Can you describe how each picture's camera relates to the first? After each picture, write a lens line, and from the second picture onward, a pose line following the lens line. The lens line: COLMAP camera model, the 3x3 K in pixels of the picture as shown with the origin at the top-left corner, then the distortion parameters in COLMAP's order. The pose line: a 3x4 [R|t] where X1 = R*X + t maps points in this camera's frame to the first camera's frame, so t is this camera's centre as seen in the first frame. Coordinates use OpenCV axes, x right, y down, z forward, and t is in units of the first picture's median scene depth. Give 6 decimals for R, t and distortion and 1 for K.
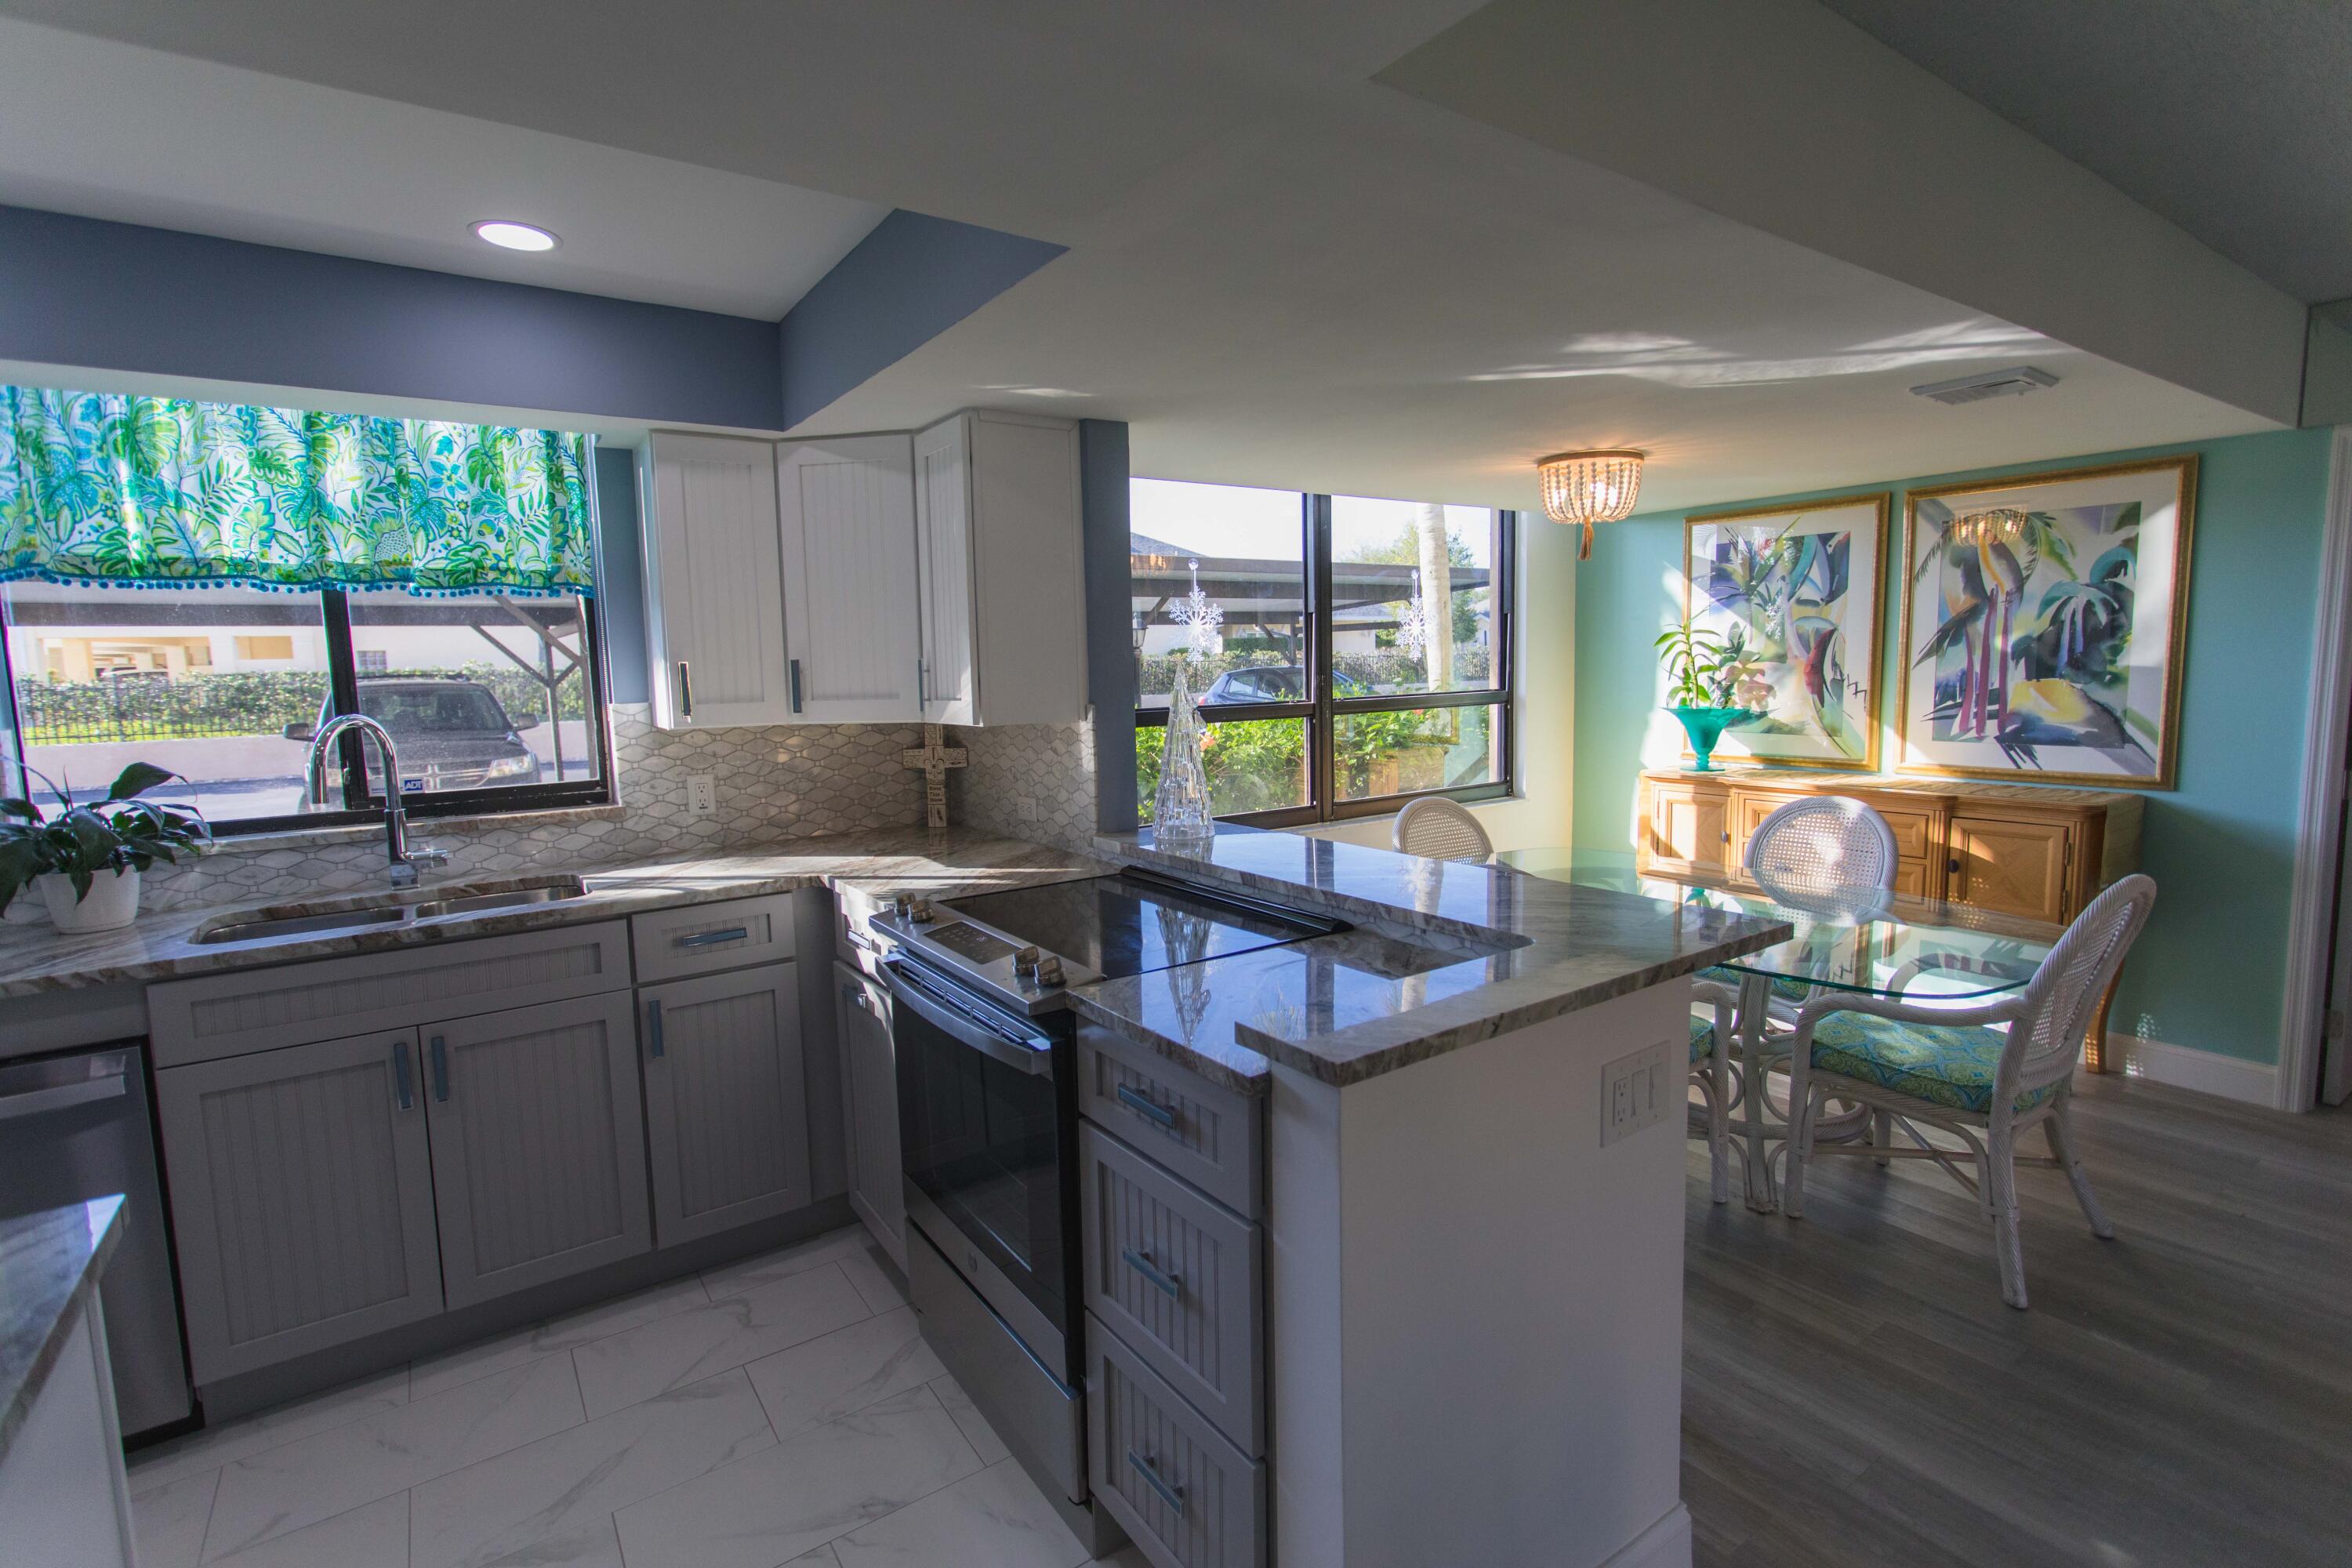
lens RADIAL K [[1122.1, 0, 1139.7], [0, 1122.1, 781.7], [0, 0, 1]] dist [0.004310, -0.002342]
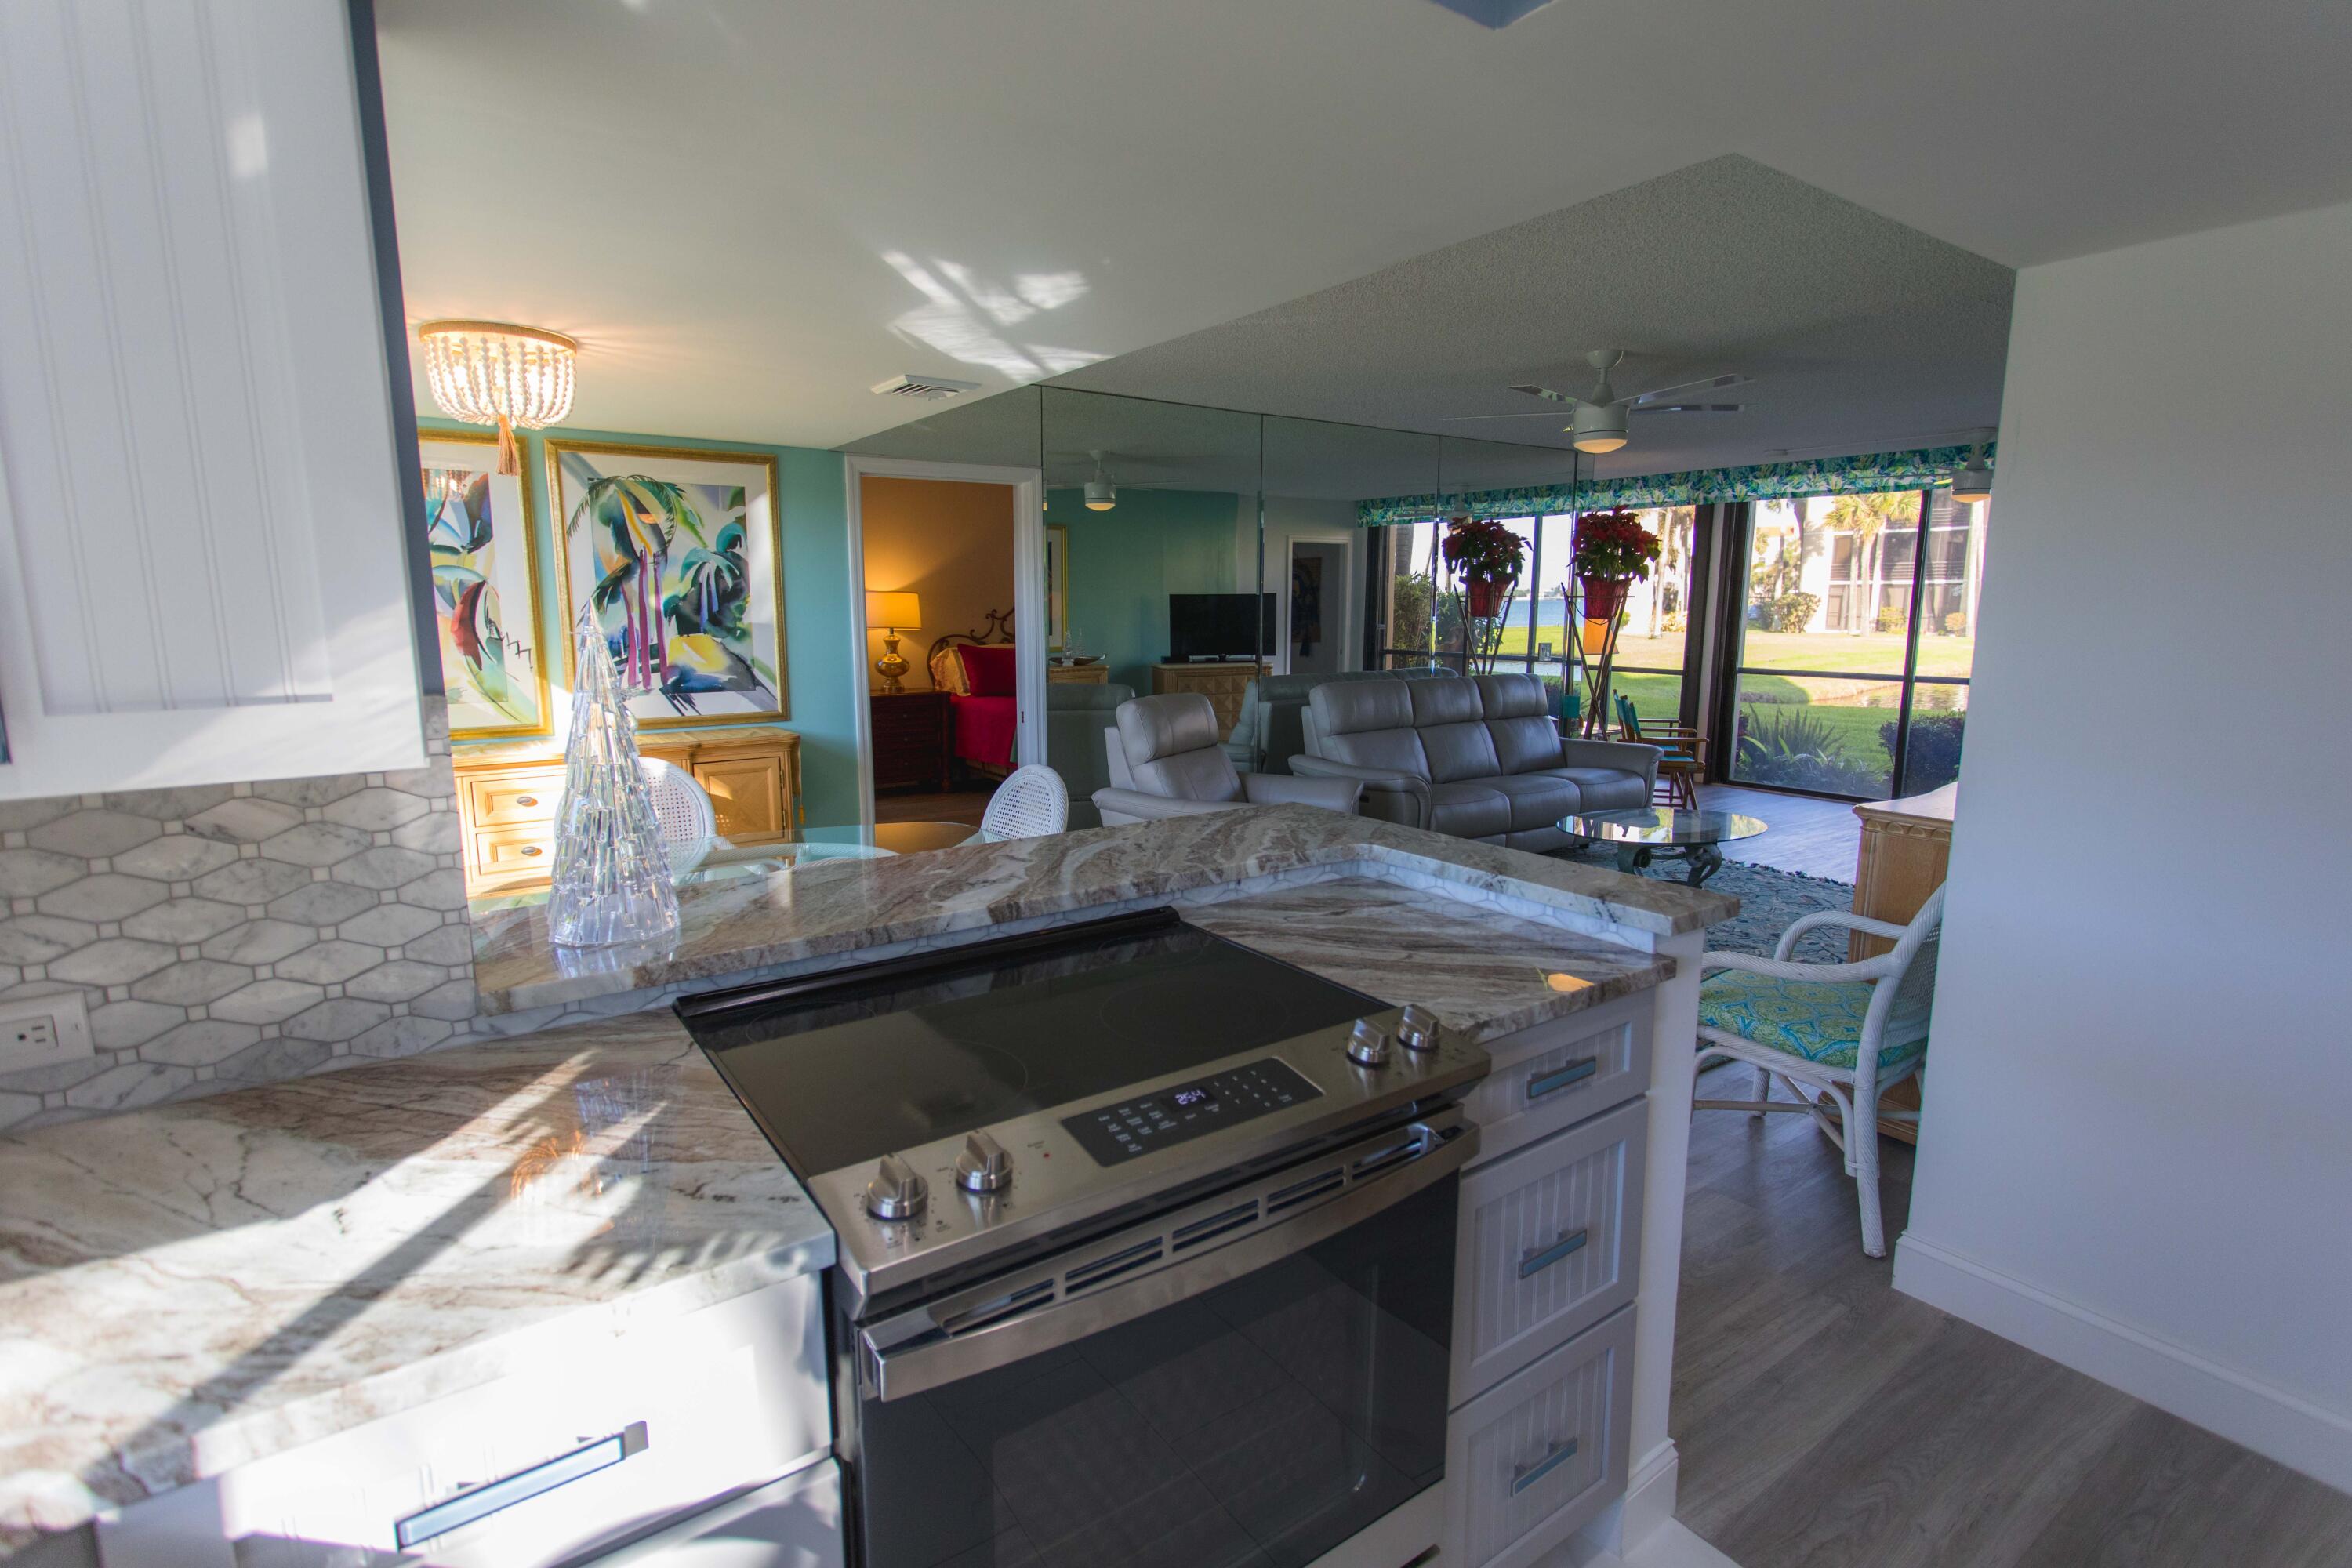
lens RADIAL K [[1122.1, 0, 1182.7], [0, 1122.1, 783.1], [0, 0, 1]] dist [0.004310, -0.002342]
pose [[-0.029432, -0.126419, 0.991540, -0.340908], [0.115908, 0.984847, 0.129006, -0.032553], [-0.992824, 0.118724, -0.014333, 0.539960]]
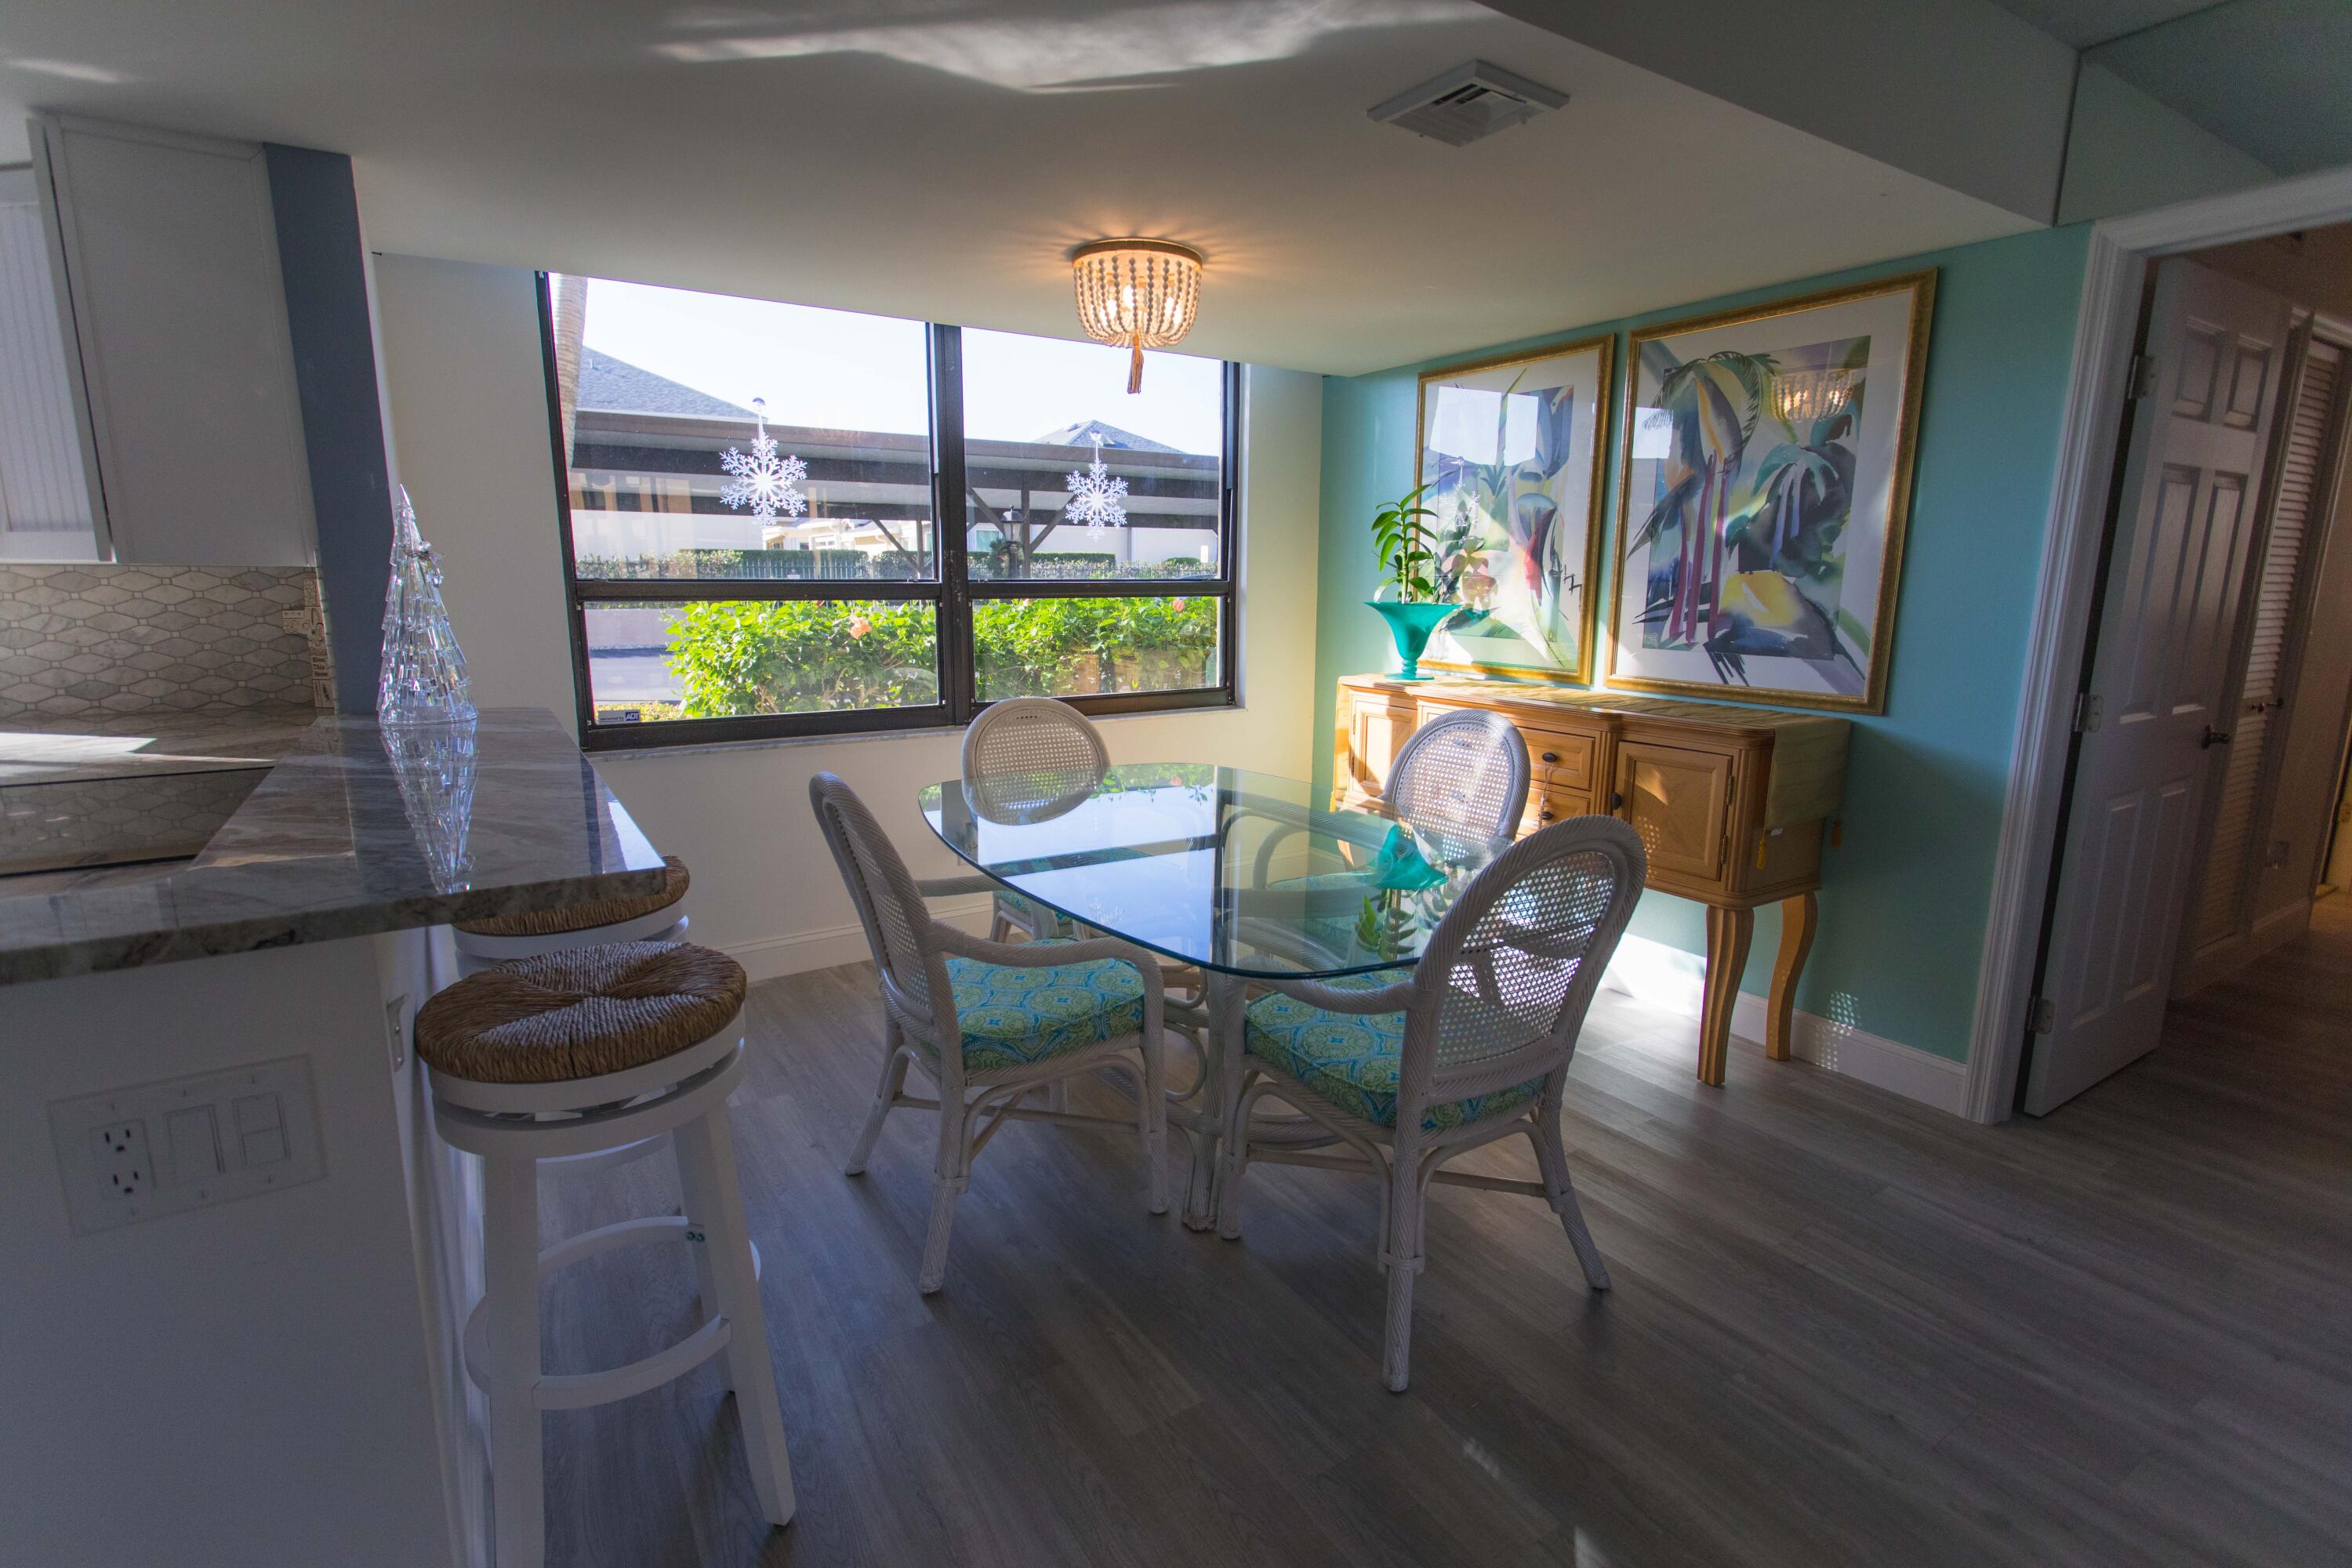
lens RADIAL K [[1122.1, 0, 1157.5], [0, 1122.1, 785.3], [0, 0, 1]] dist [0.004310, -0.002342]
pose [[0.999083, 0.035579, -0.023816, 0.401415], [-0.033597, 0.996310, 0.078985, 0.010852], [0.026538, -0.078112, 0.996591, 0.184358]]
